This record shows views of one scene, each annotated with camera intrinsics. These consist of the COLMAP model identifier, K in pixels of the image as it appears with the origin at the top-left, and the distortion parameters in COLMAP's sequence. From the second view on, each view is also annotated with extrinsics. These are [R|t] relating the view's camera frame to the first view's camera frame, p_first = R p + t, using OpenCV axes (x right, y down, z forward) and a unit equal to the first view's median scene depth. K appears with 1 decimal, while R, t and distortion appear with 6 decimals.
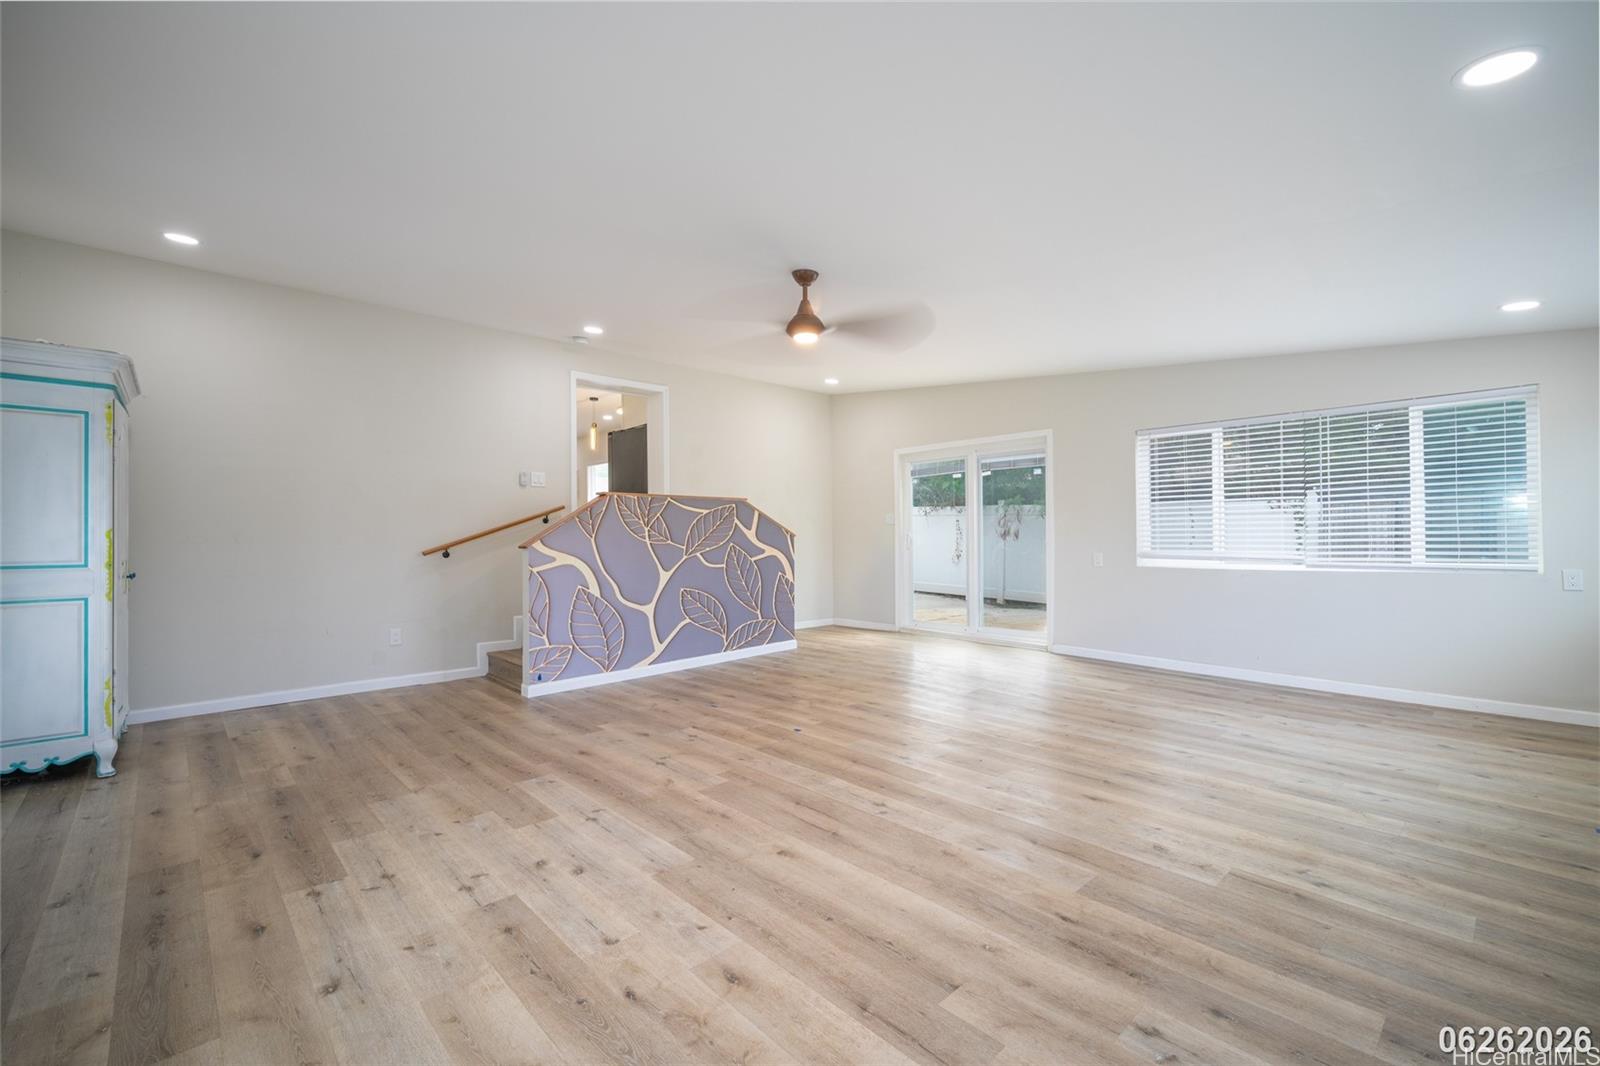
lens RADIAL K [[686.4, 0, 806.7], [0, 686.4, 536.5], [0, 0, 1]] dist [-0.000094, 0.000081]
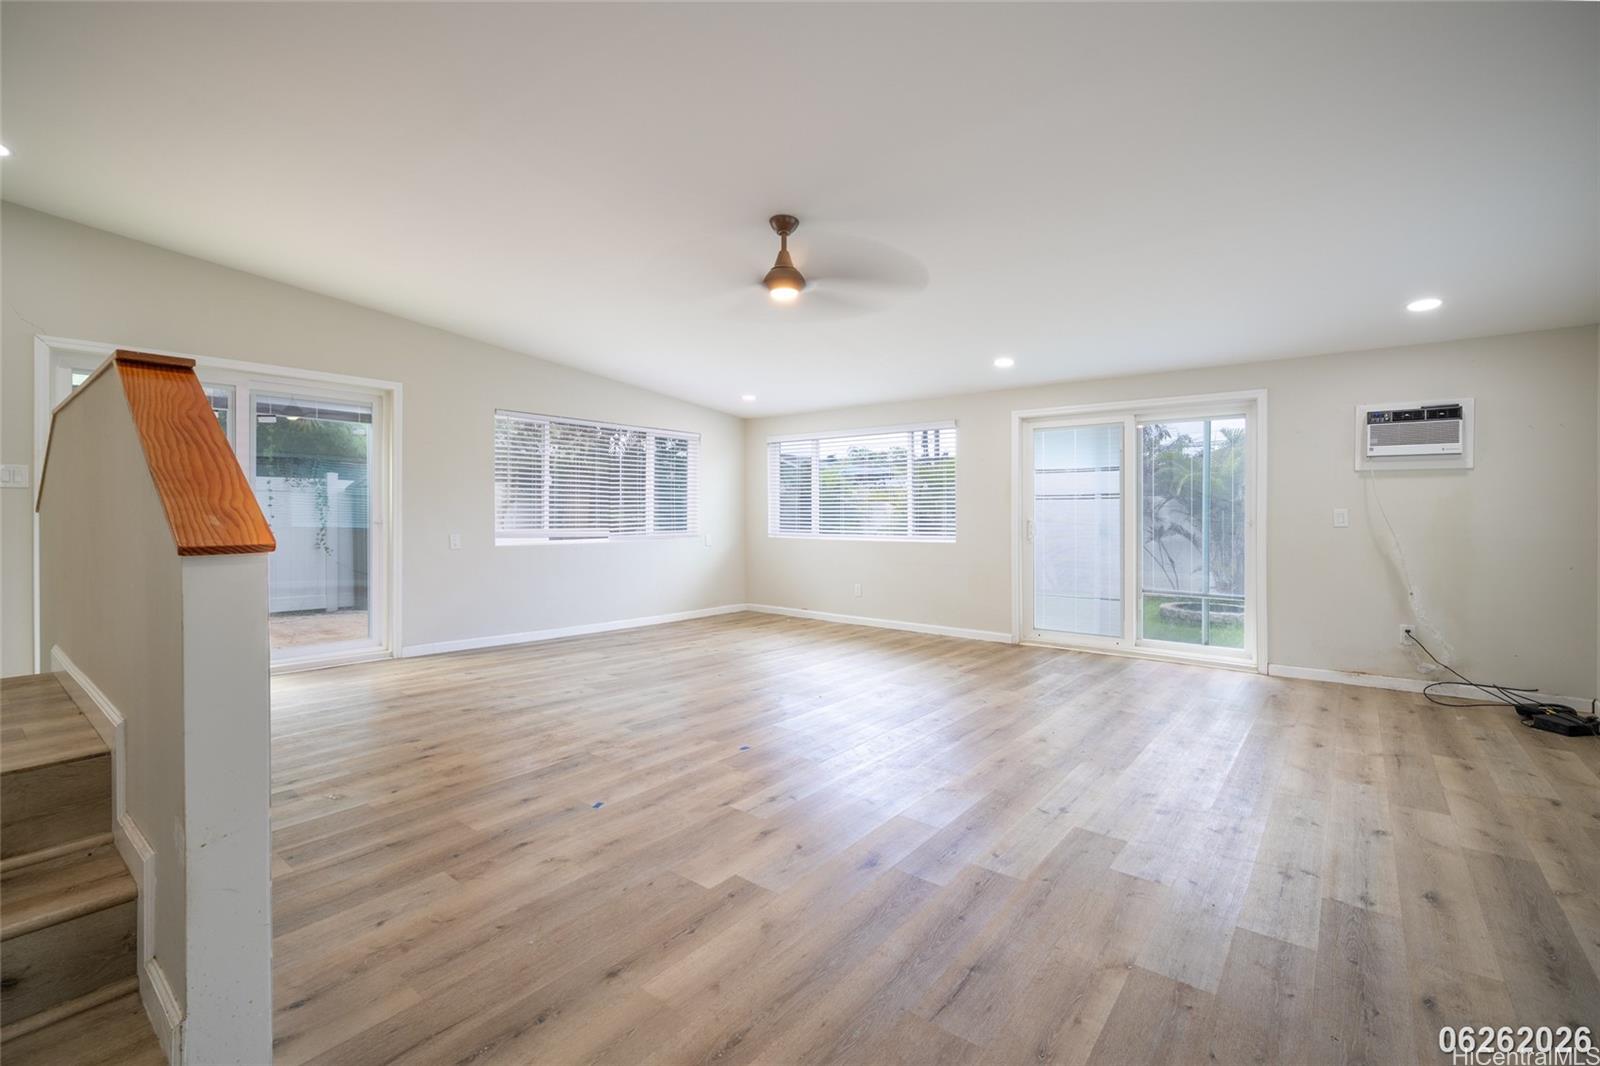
lens RADIAL K [[692.9, 0, 804.0], [0, 692.9, 516.3], [0, 0, 1]] dist [-0.000647, 0.000408]
pose [[-0.142706, 0.004499, 0.989755, -0.821611], [-0.003435, 0.999981, -0.005040, 0.005459], [-0.989759, -0.004120, -0.142688, 1.008901]]
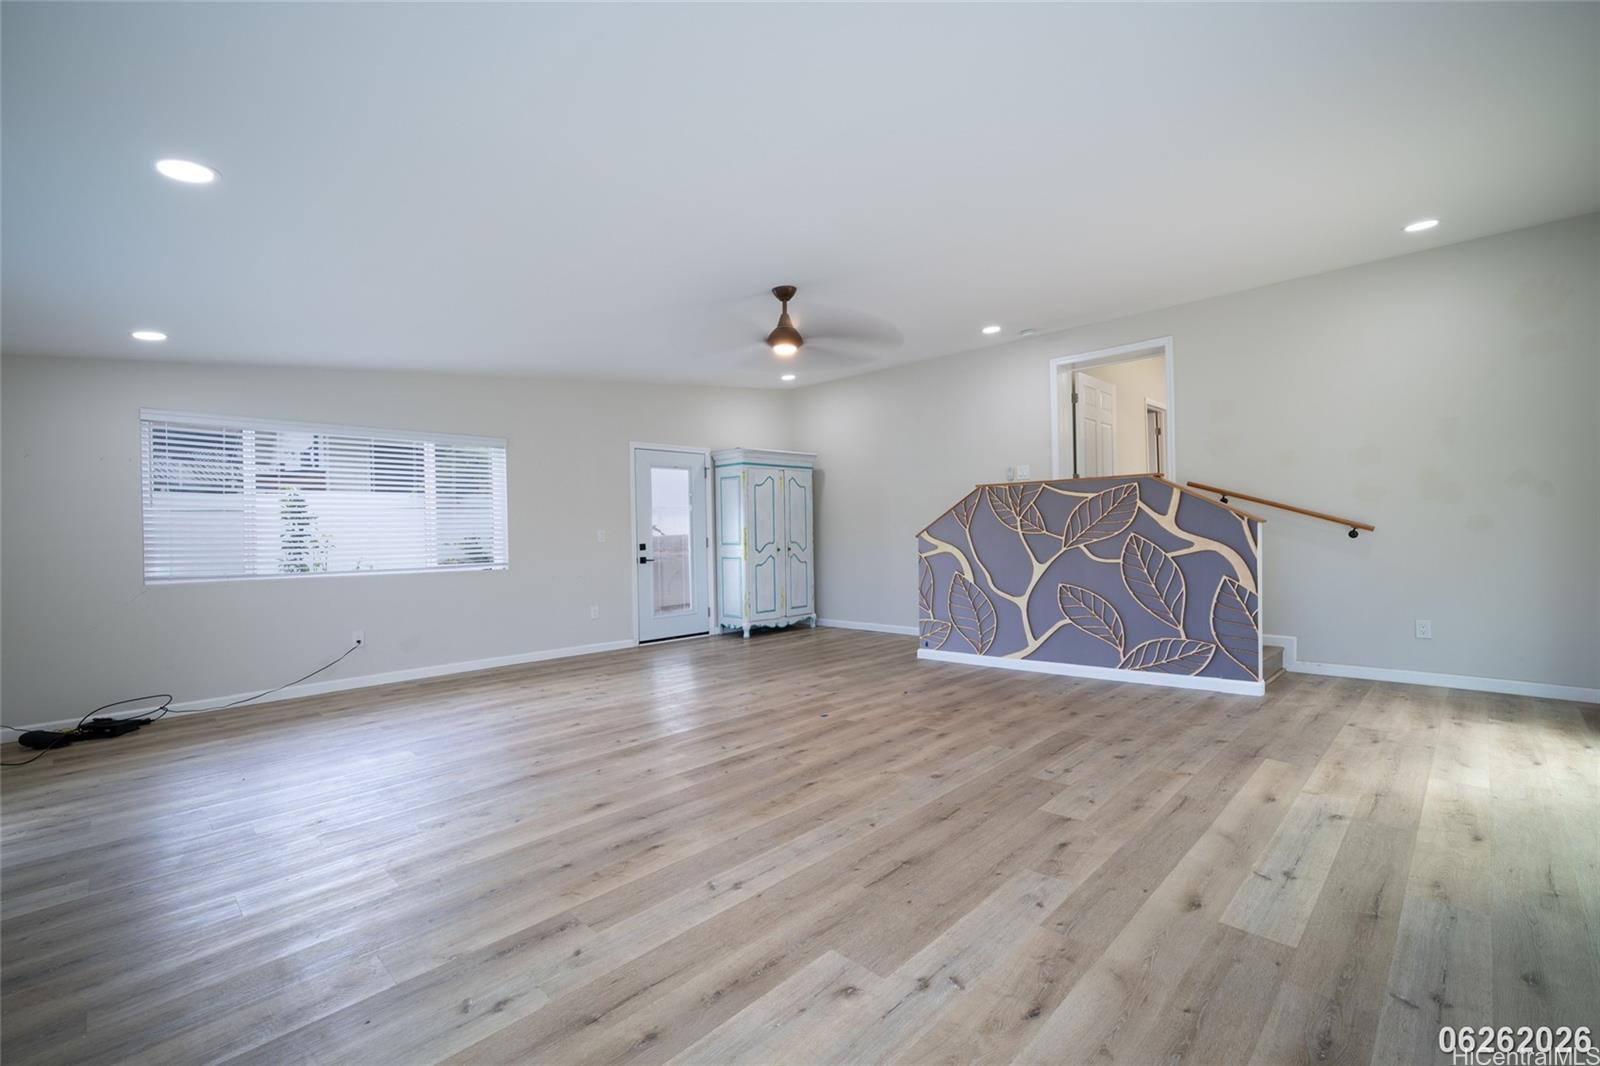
lens RADIAL K [[698.1, 0, 800.0], [0, 698.1, 533.0], [0, 0, 1]] dist [0.002056, 0.000225]
pose [[0.035881, 0.007918, -0.999325, 1.011448], [0.020940, 0.999743, 0.008673, -0.007597], [0.999137, -0.021237, 0.035706, 0.894689]]
